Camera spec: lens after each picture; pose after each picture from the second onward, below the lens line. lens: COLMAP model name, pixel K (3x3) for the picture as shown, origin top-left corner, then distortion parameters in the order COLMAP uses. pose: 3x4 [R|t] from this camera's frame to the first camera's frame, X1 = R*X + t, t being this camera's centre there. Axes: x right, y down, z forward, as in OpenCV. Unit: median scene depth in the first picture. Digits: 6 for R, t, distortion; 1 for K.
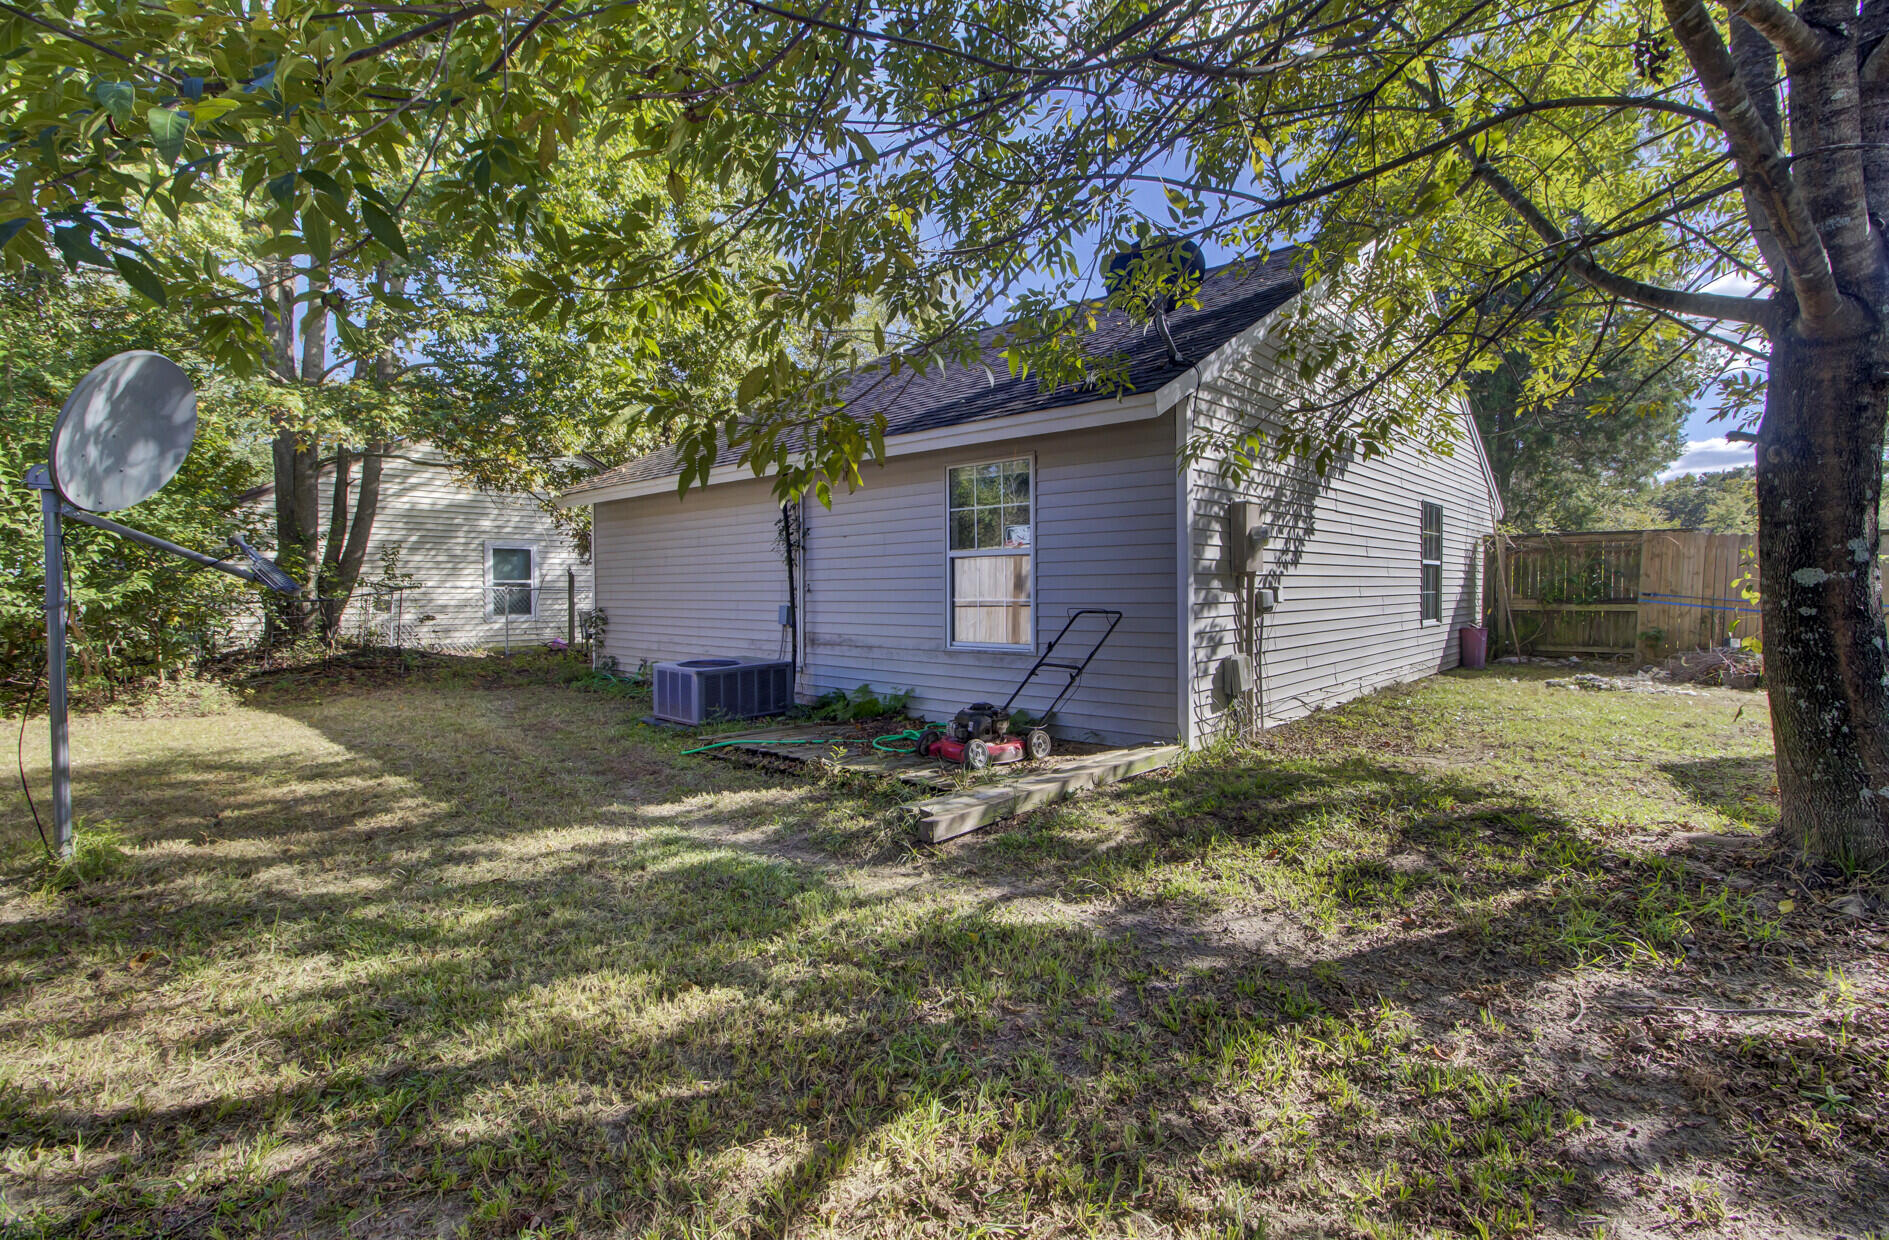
lens RADIAL K [[859.2, 0, 951.4], [0, 859.2, 611.3], [0, 0, 1]] dist [-0.002218, -0.000480]
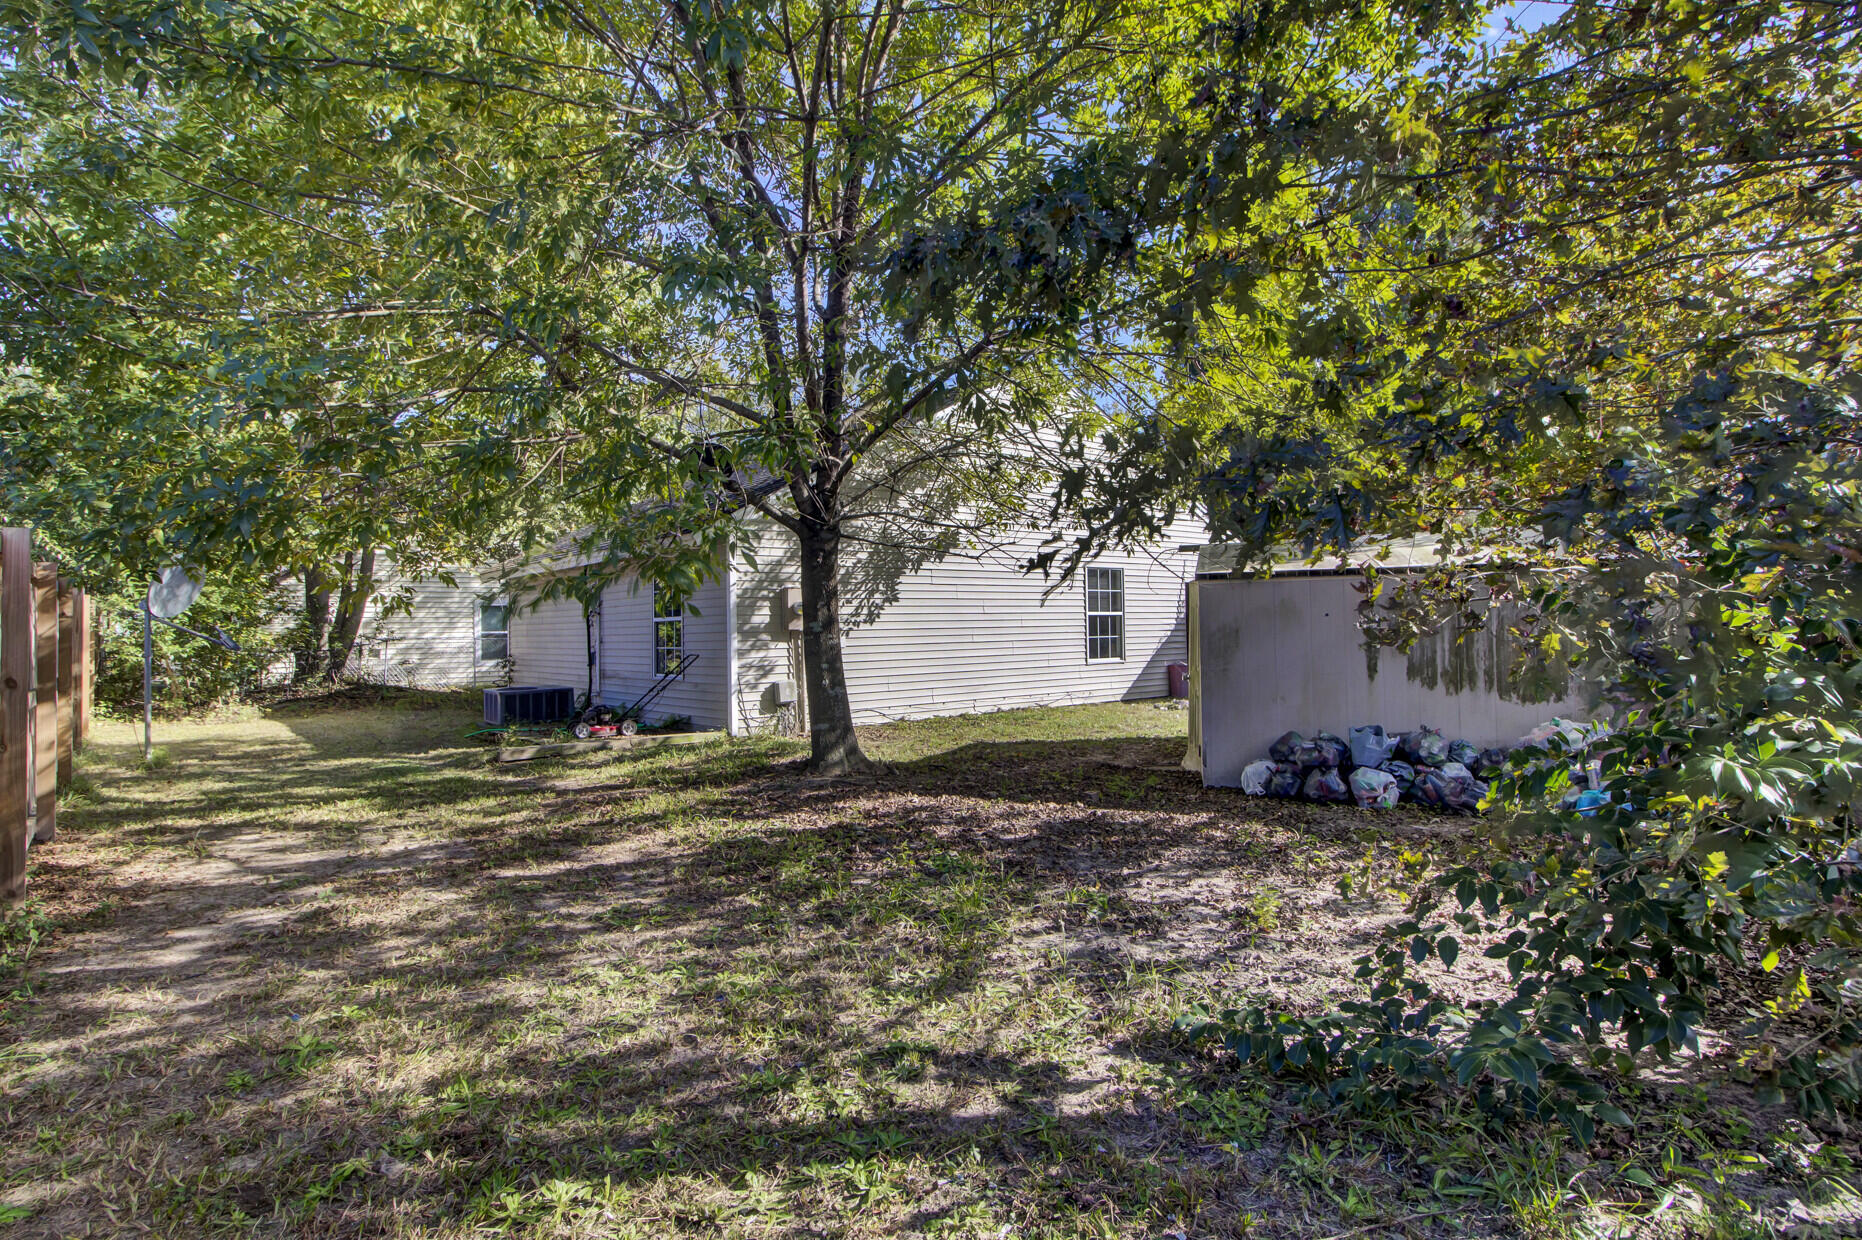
lens RADIAL K [[949.4, 0, 925.5], [0, 949.4, 618.7], [0, 0, 1]] dist [0.003671, 0.000643]
pose [[0.990235, -0.013245, -0.138774, 0.873737], [0.008181, 0.999282, -0.036996, 0.003025], [0.139164, 0.035500, 0.989633, -0.790401]]
